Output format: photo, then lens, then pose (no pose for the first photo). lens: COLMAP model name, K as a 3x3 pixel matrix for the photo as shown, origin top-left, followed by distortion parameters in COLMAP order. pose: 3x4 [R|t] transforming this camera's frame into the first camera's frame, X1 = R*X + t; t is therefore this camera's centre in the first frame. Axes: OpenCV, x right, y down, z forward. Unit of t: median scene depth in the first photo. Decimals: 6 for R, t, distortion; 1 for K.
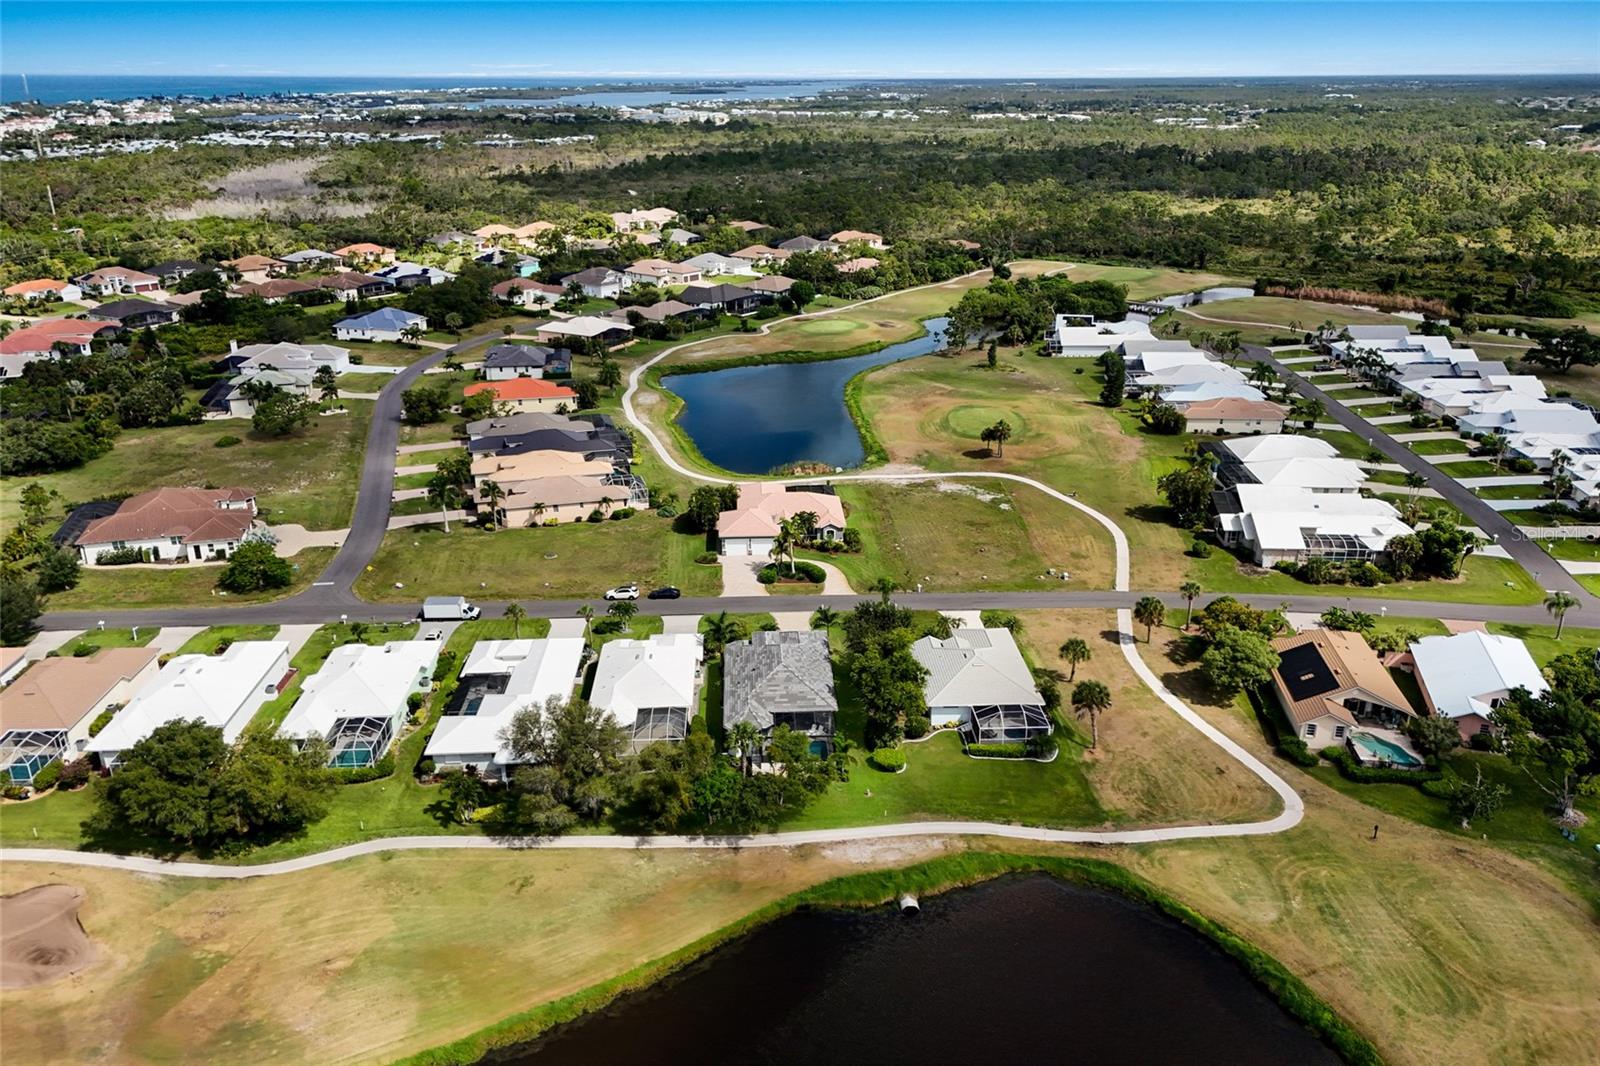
lens RADIAL K [[1173.2, 0, 797.4], [0, 1173.2, 538.4], [0, 0, 1]] dist [0.095774, -0.098580]
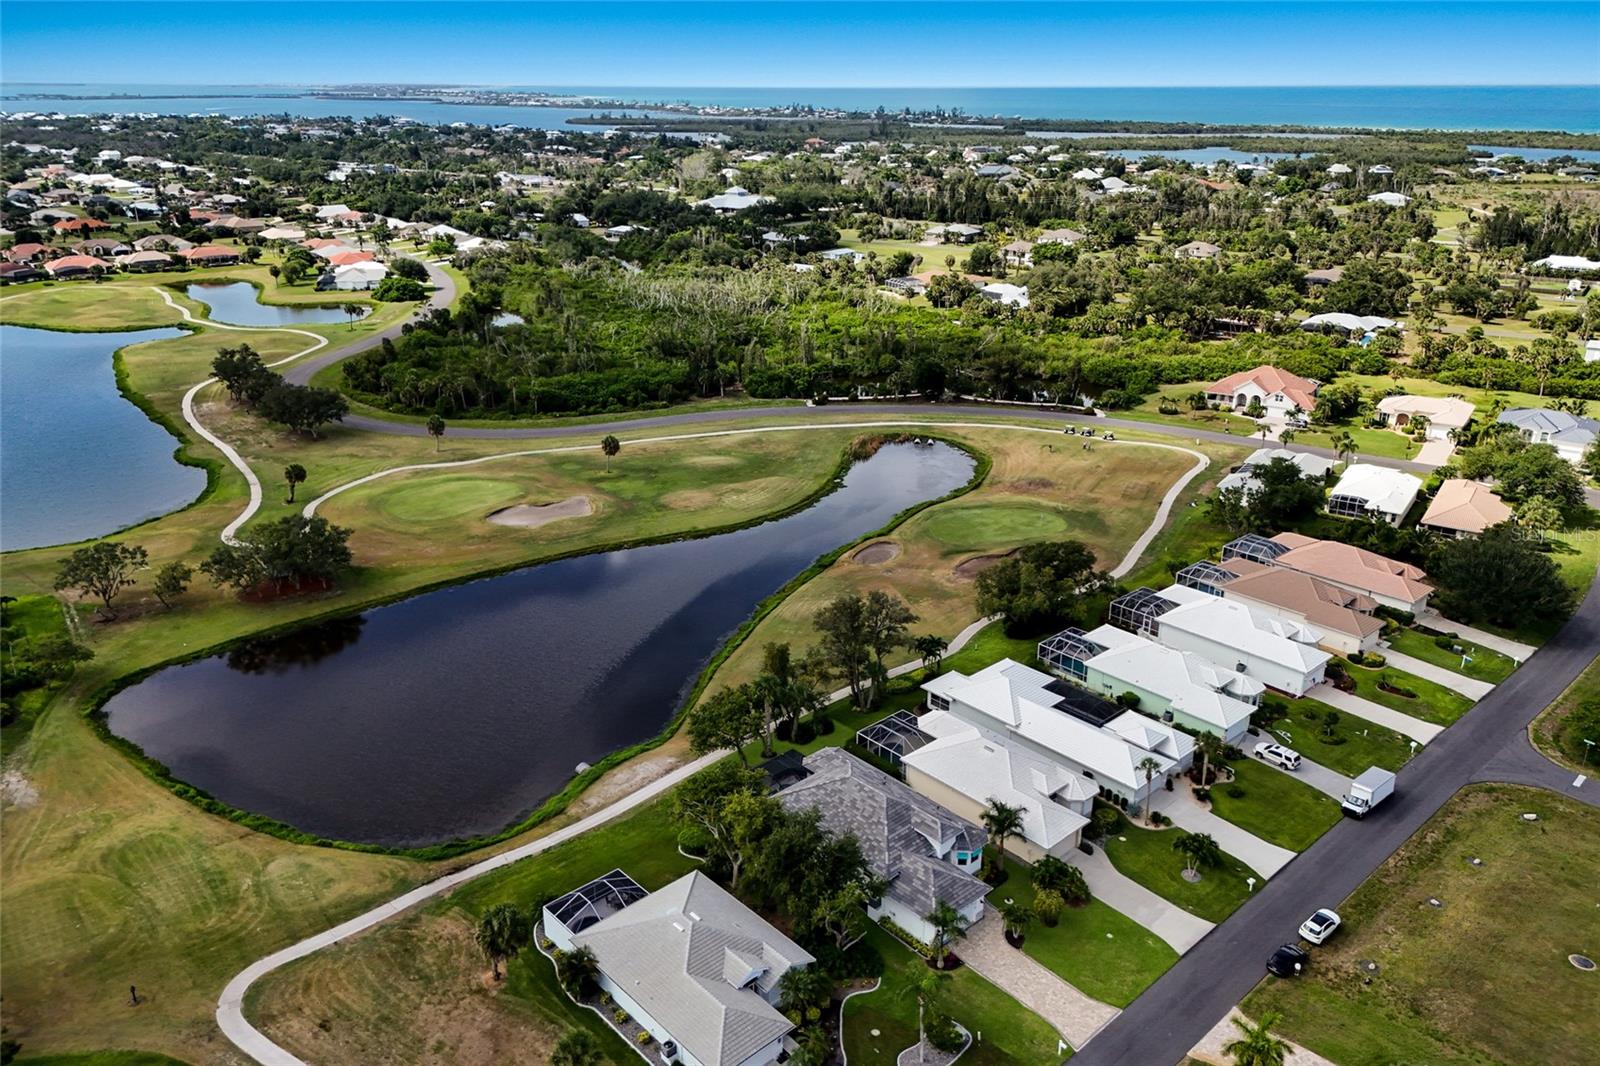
lens RADIAL K [[1173.2, 0, 797.4], [0, 1173.2, 538.4], [0, 0, 1]] dist [0.095774, -0.098580]
pose [[-0.767605, 0.229363, -0.598478, 0.326555], [-0.236090, 0.766927, 0.596728, -0.351257], [0.595856, 0.599346, -0.534546, 0.897292]]
